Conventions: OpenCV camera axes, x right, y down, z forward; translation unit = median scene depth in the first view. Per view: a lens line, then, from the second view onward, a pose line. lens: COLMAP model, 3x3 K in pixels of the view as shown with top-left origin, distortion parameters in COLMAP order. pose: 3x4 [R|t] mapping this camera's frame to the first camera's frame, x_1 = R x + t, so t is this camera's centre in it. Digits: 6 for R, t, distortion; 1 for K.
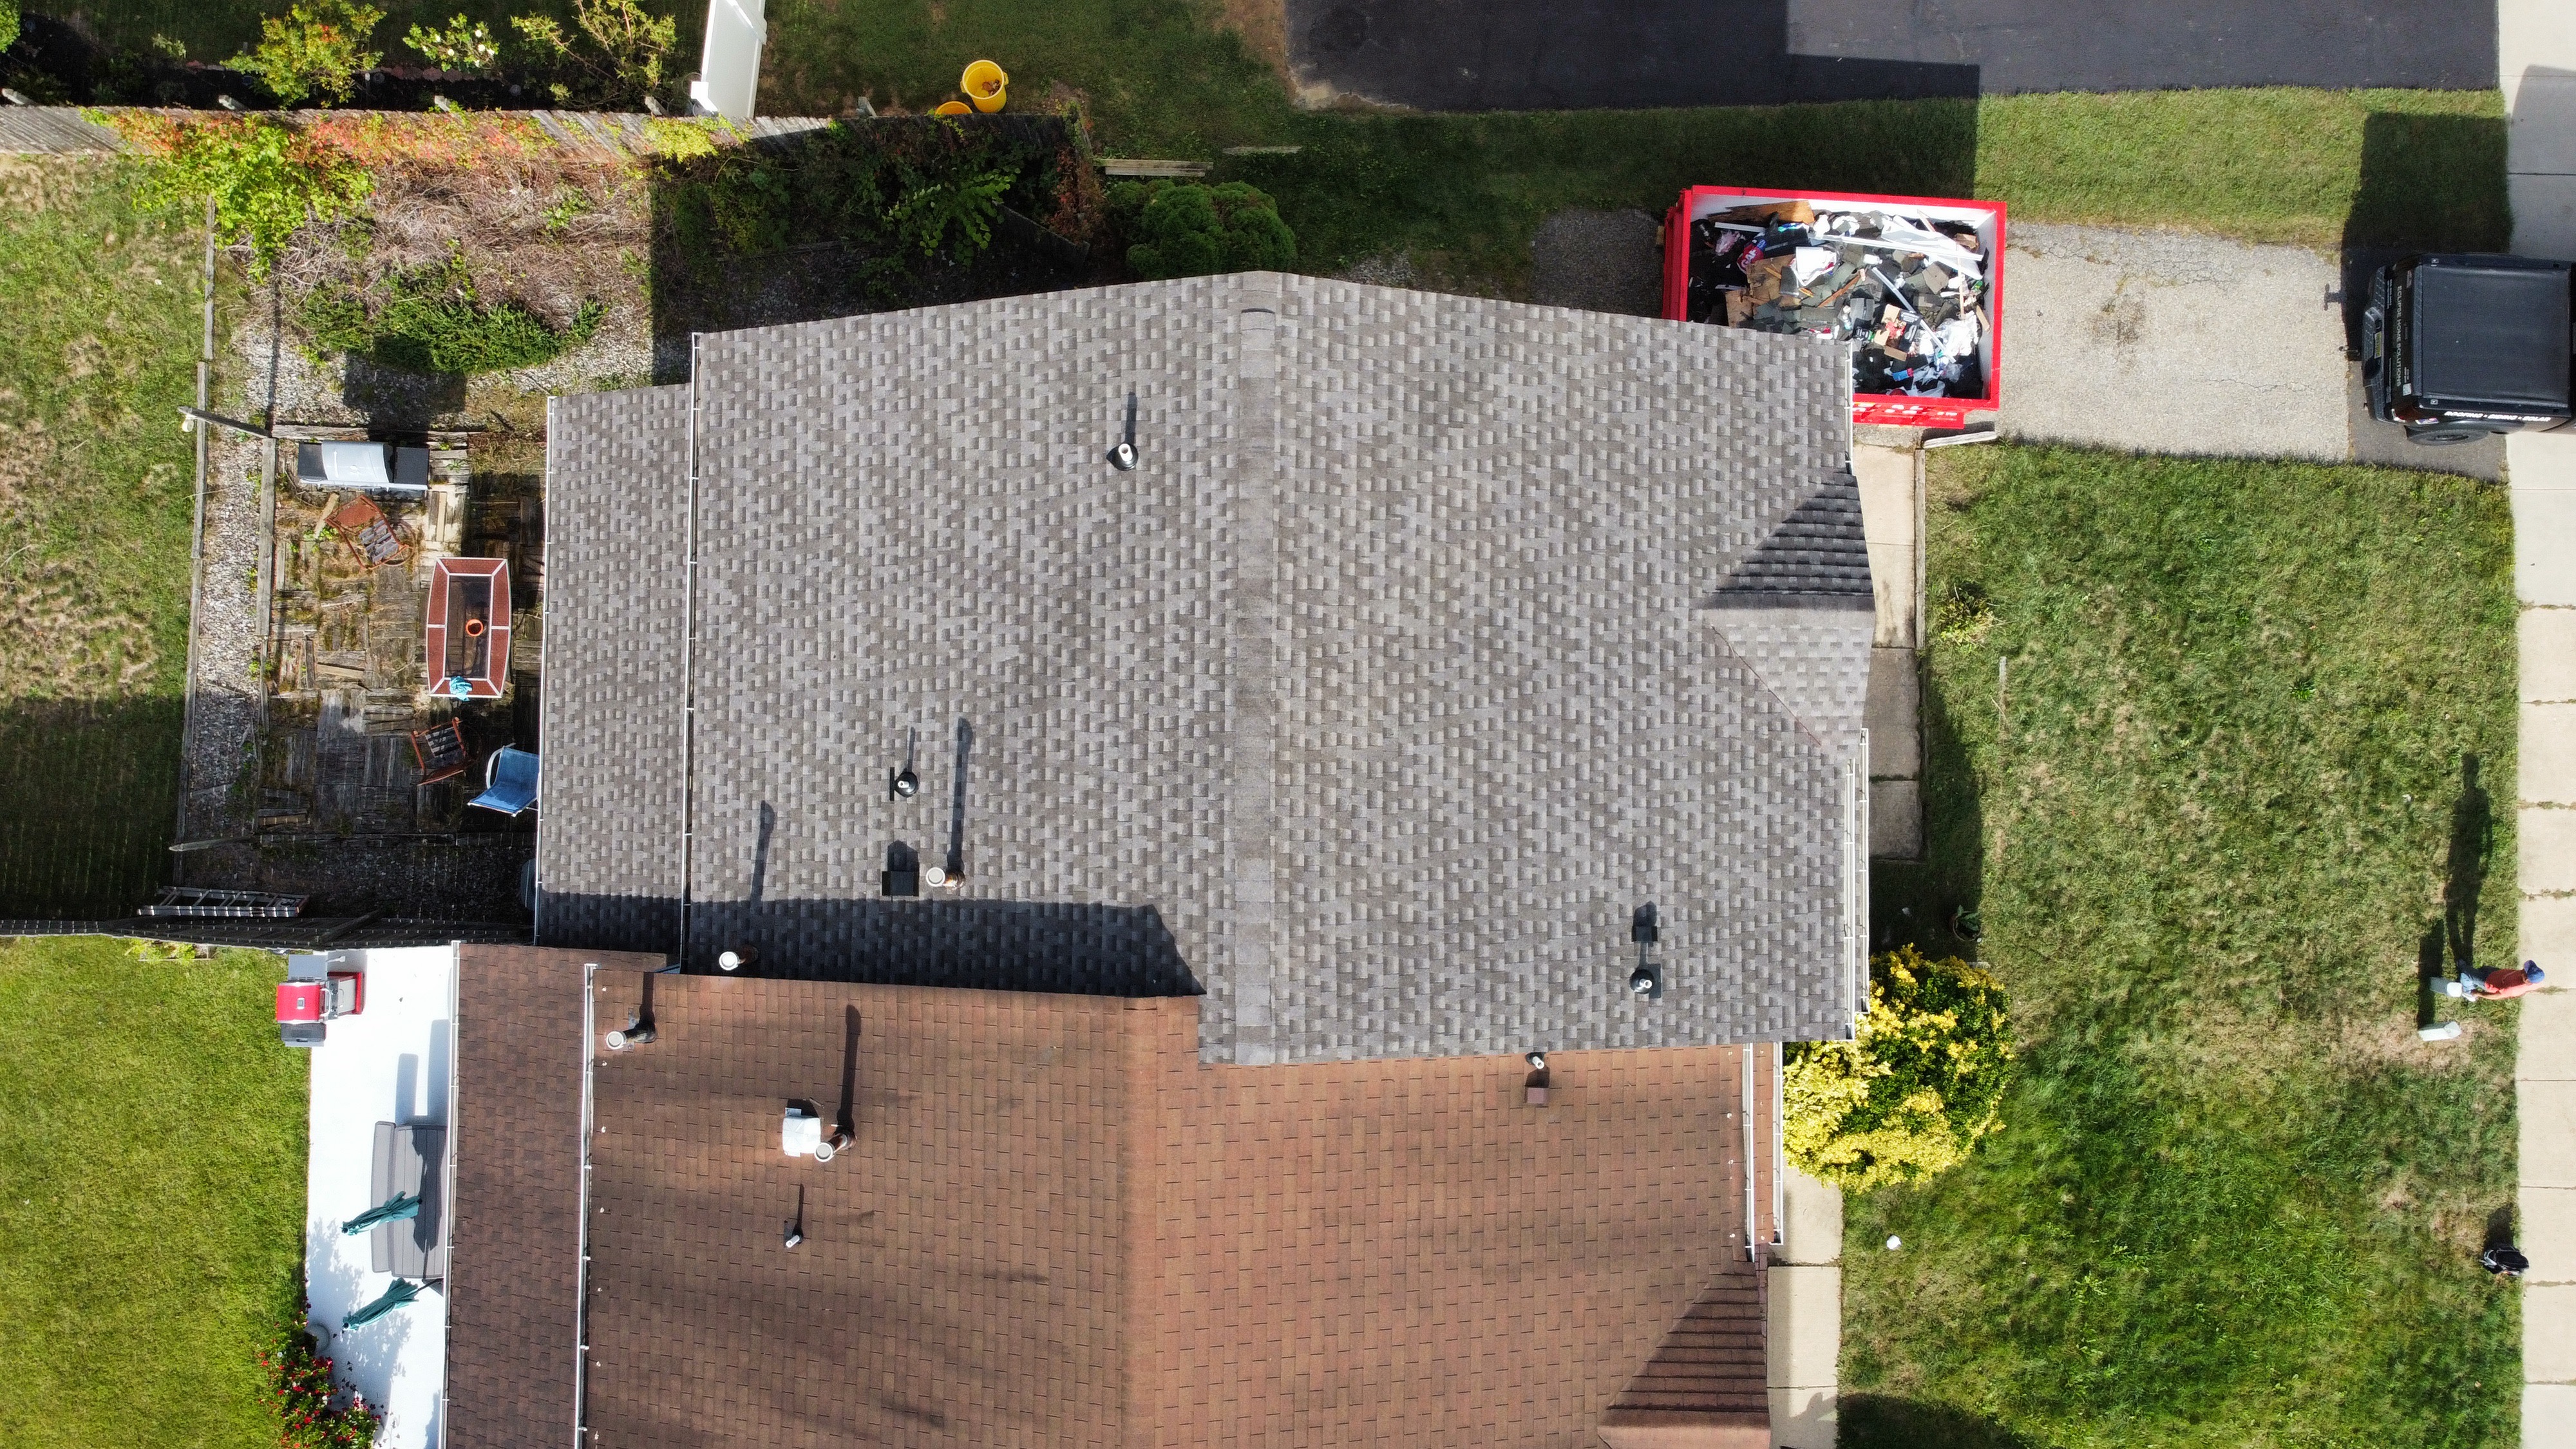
lens RADIAL K [[1932.0, 0, 1282.9], [0, 1932.0, 717.9], [0, 0, 1]] dist [-0.002309, -0.000035]
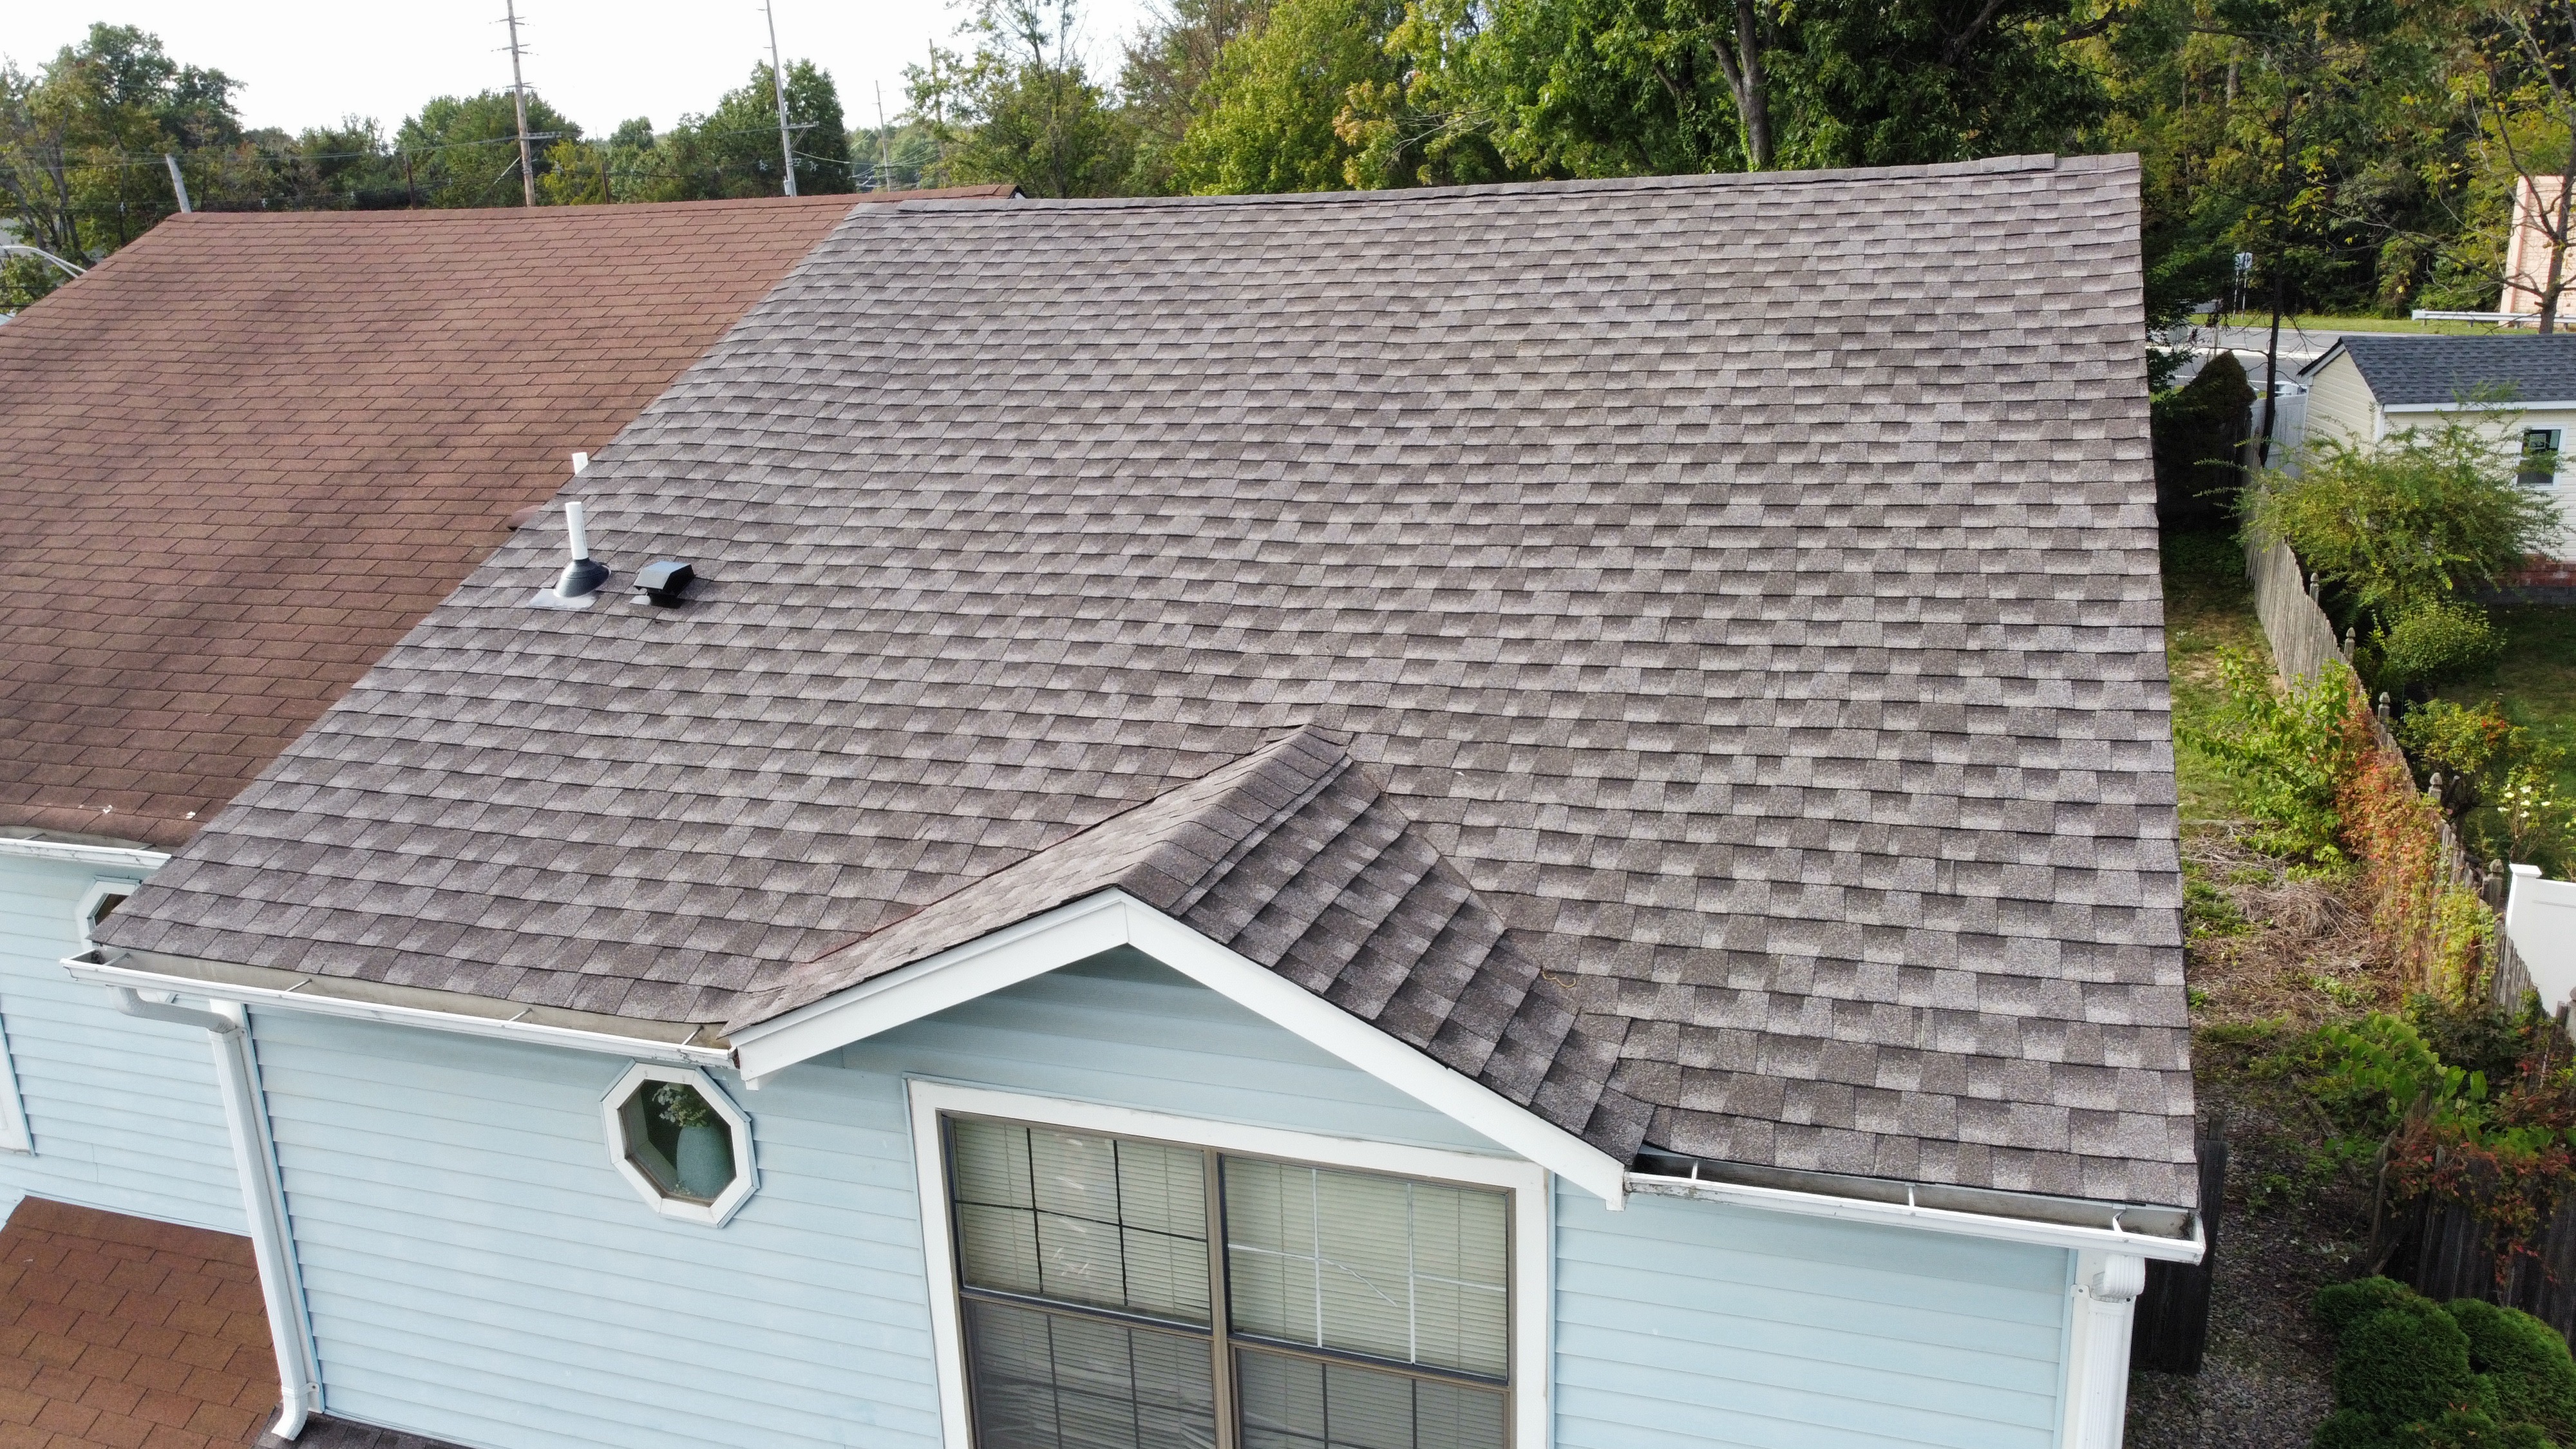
lens RADIAL K [[1932.0, 0, 1274.6], [0, 1932.0, 723.7], [0, 0, 1]] dist [-0.002309, -0.000035]
pose [[-0.325411, 0.302576, -0.895855, 0.456112], [-0.941184, -0.012475, 0.337663, -0.144546], [0.090993, 0.953044, 0.288839, 0.746658]]
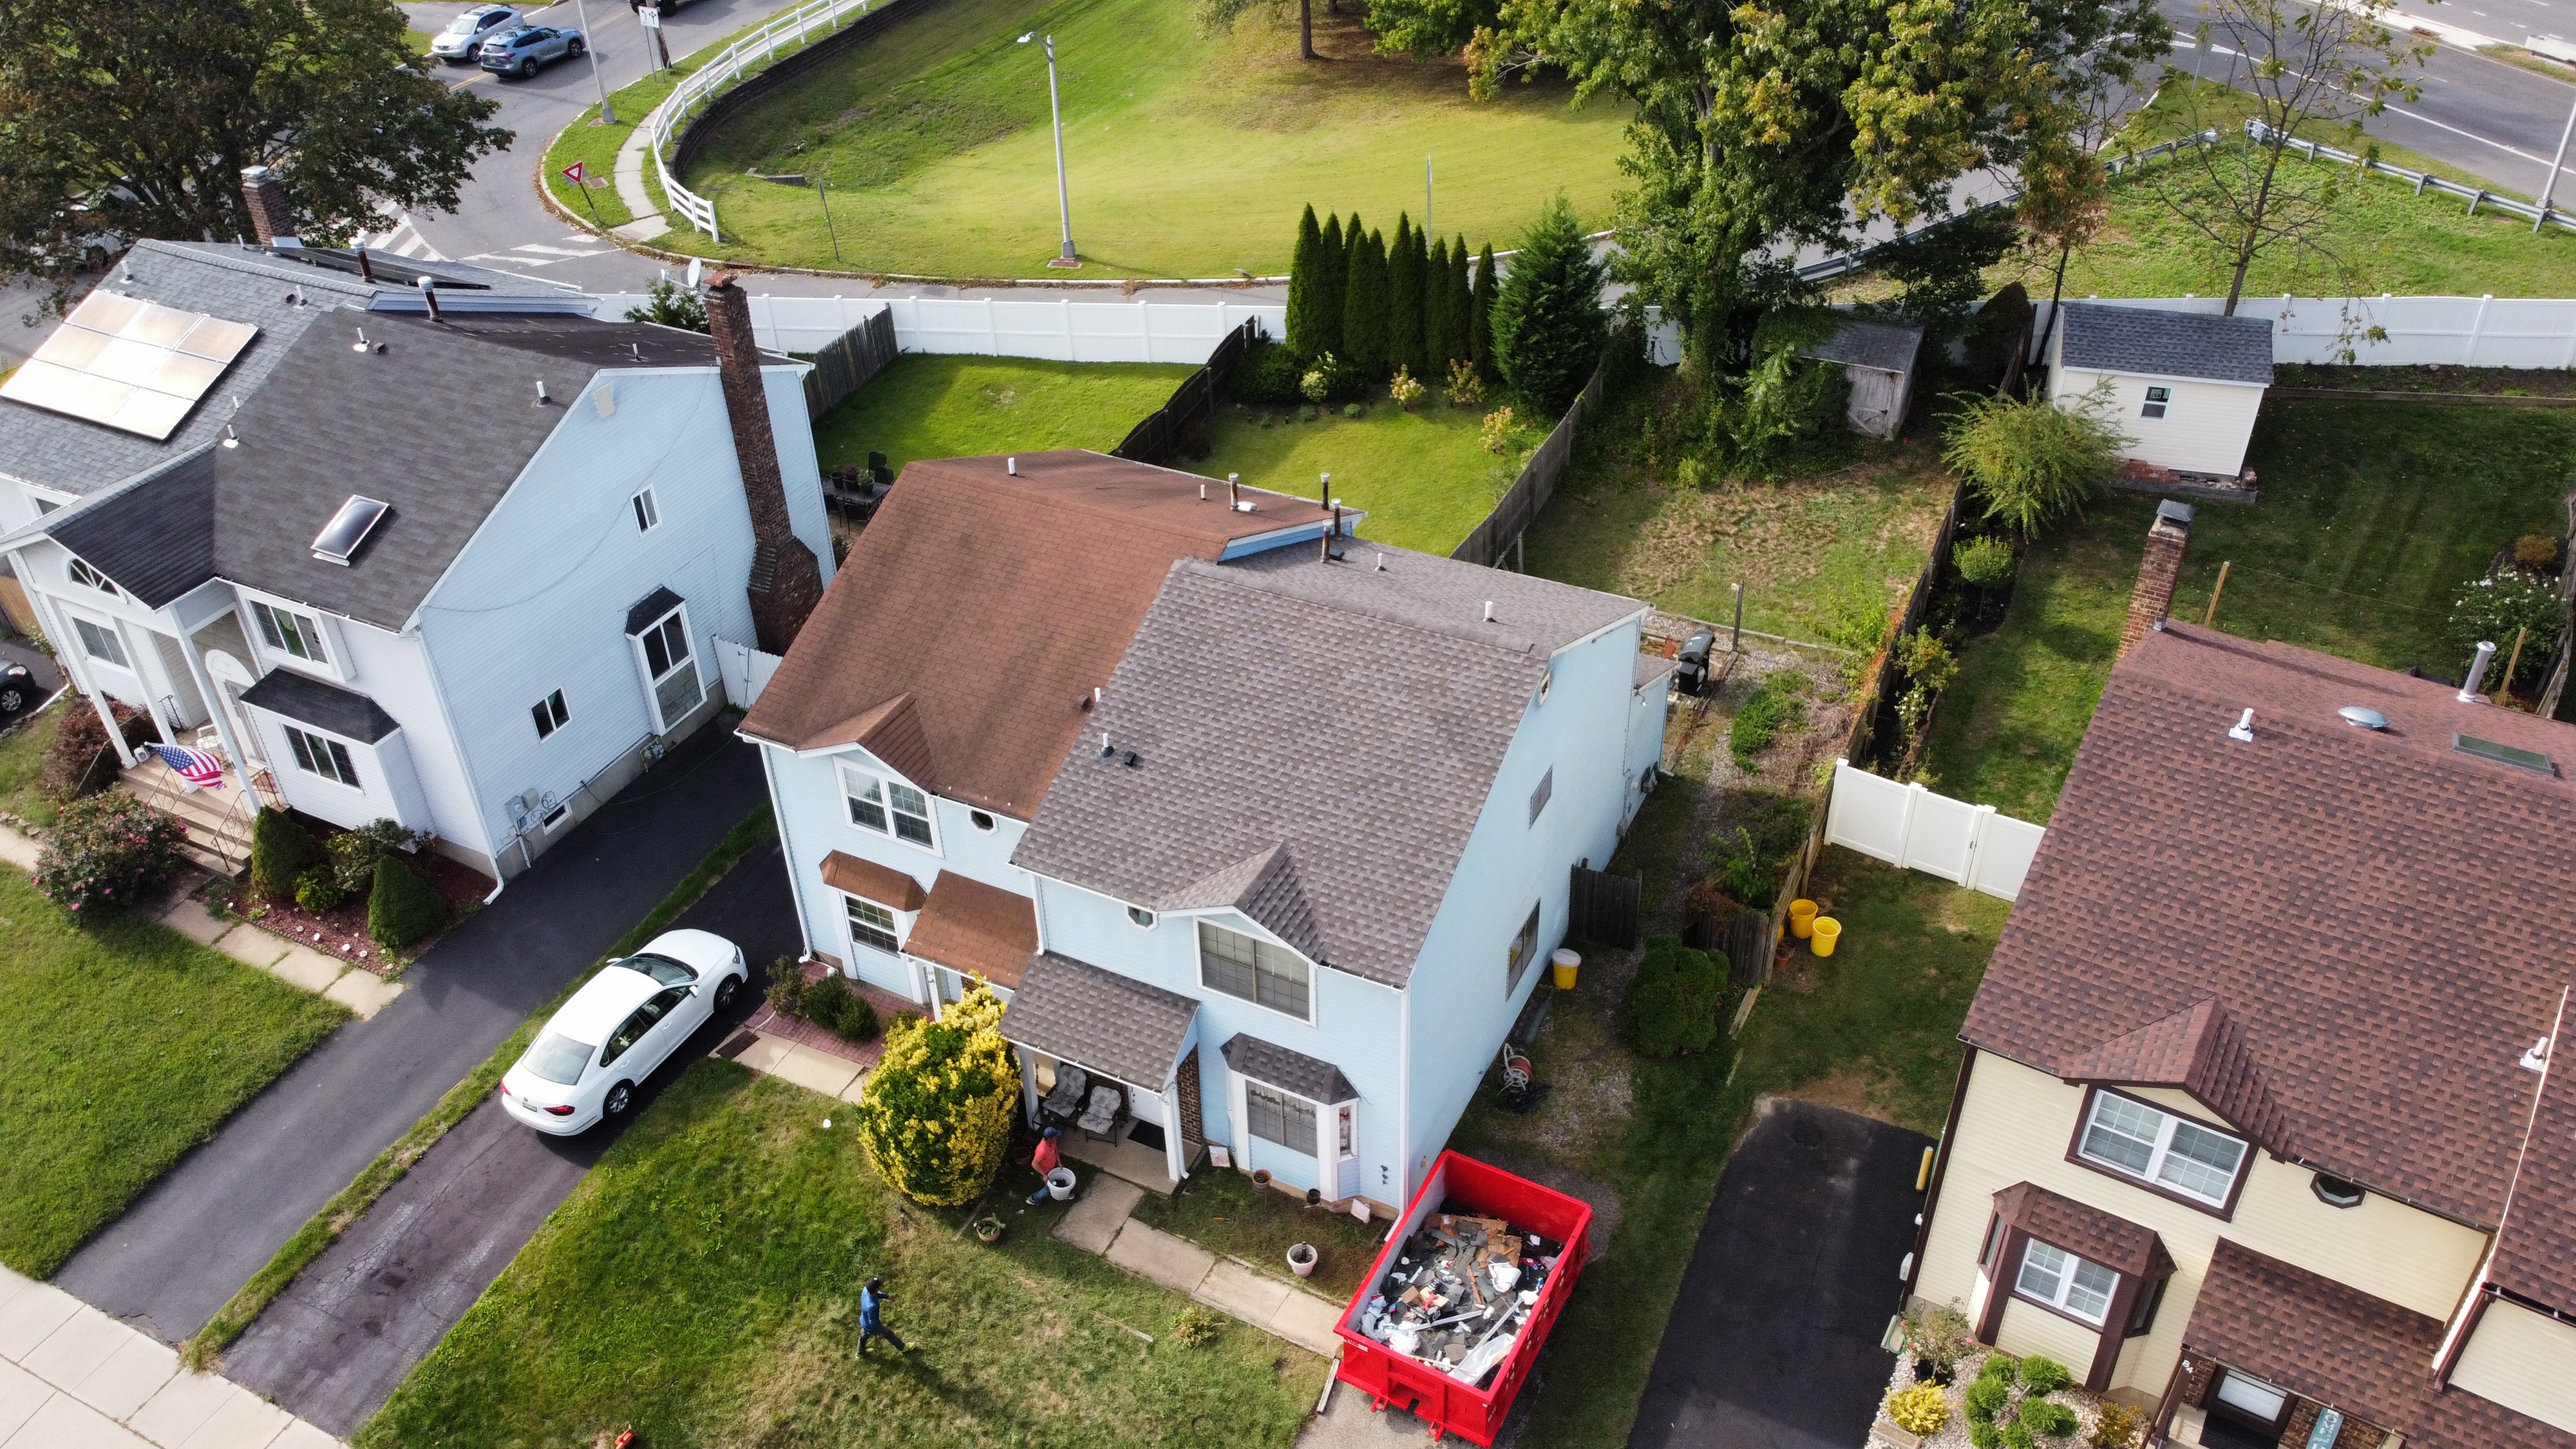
lens RADIAL K [[1932.0, 0, 1288.5], [0, 1932.0, 725.9], [0, 0, 1]] dist [-0.002309, -0.000035]
pose [[-0.437210, 0.560130, -0.703634, 1.088956], [-0.896194, -0.205758, 0.393065, -0.567468], [0.075389, 0.802445, 0.591945, -0.033984]]
